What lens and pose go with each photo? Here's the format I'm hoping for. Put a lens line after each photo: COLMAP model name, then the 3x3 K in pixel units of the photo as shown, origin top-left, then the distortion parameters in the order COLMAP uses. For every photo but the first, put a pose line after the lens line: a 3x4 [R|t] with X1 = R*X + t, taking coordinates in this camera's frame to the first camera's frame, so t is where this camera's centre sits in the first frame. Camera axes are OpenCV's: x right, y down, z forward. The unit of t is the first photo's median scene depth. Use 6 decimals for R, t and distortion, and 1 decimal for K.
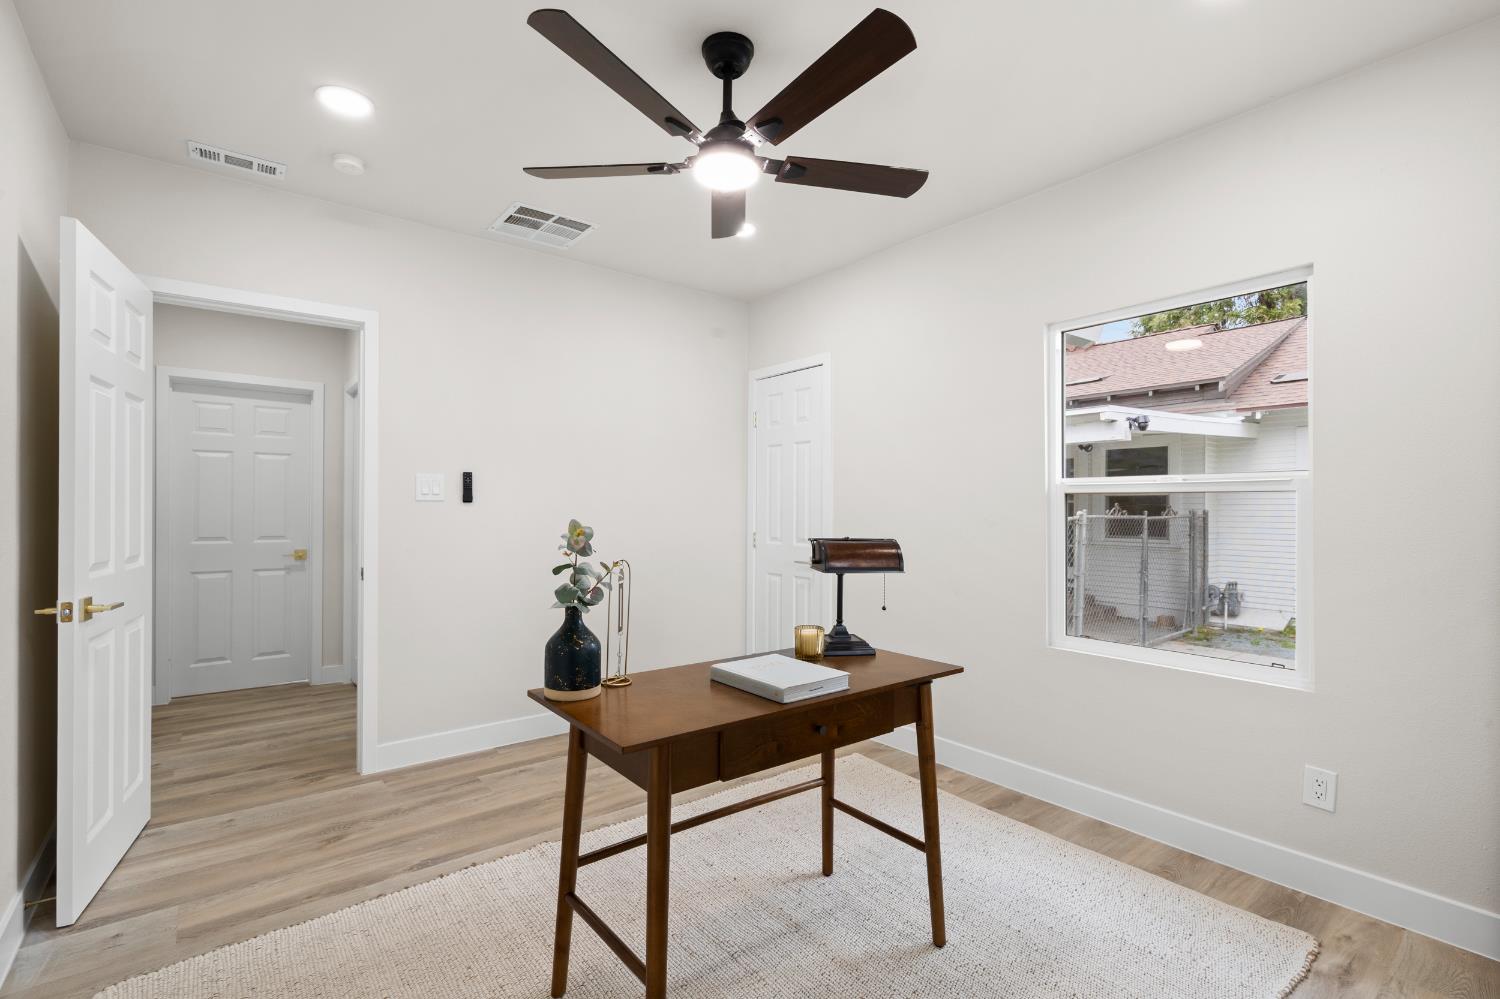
lens RADIAL K [[691.5, 0, 750.0], [0, 691.5, 499.5], [0, 0, 1]] dist [0.000332, 0.000257]
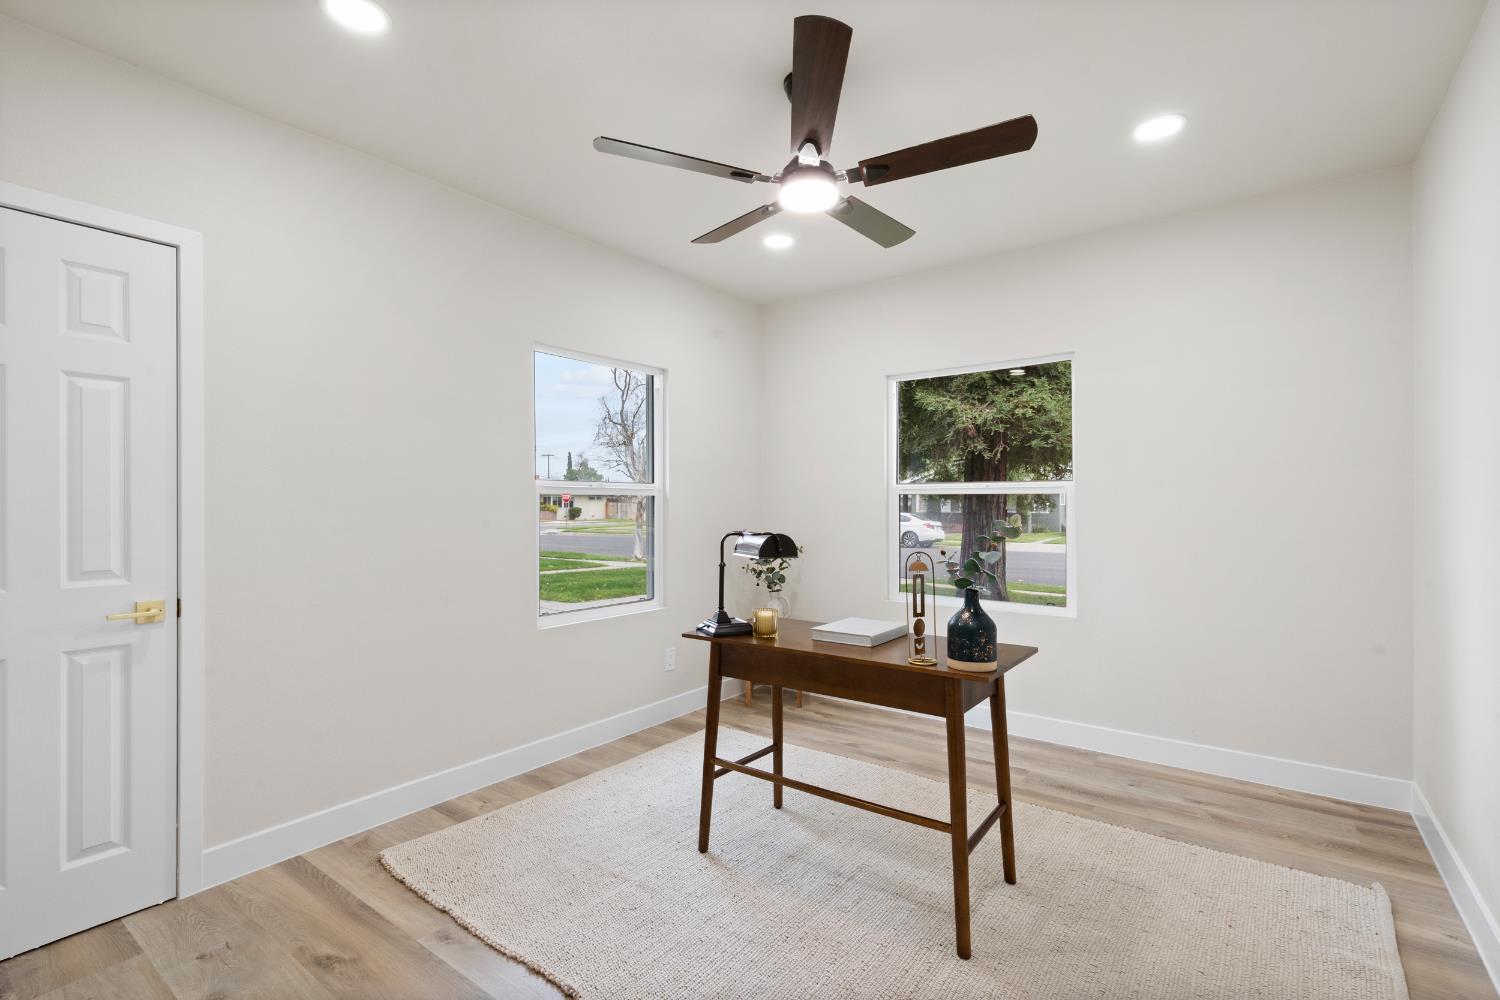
lens RADIAL K [[691.5, 0, 750.0], [0, 691.5, 500.0], [0, 0, 1]] dist [0.000332, 0.000257]
pose [[-0.263809, 0.000198, 0.964575, -0.799512], [-0.012501, 0.999915, -0.003624, 0.002164], [-0.964494, -0.013015, -0.263784, 1.039892]]
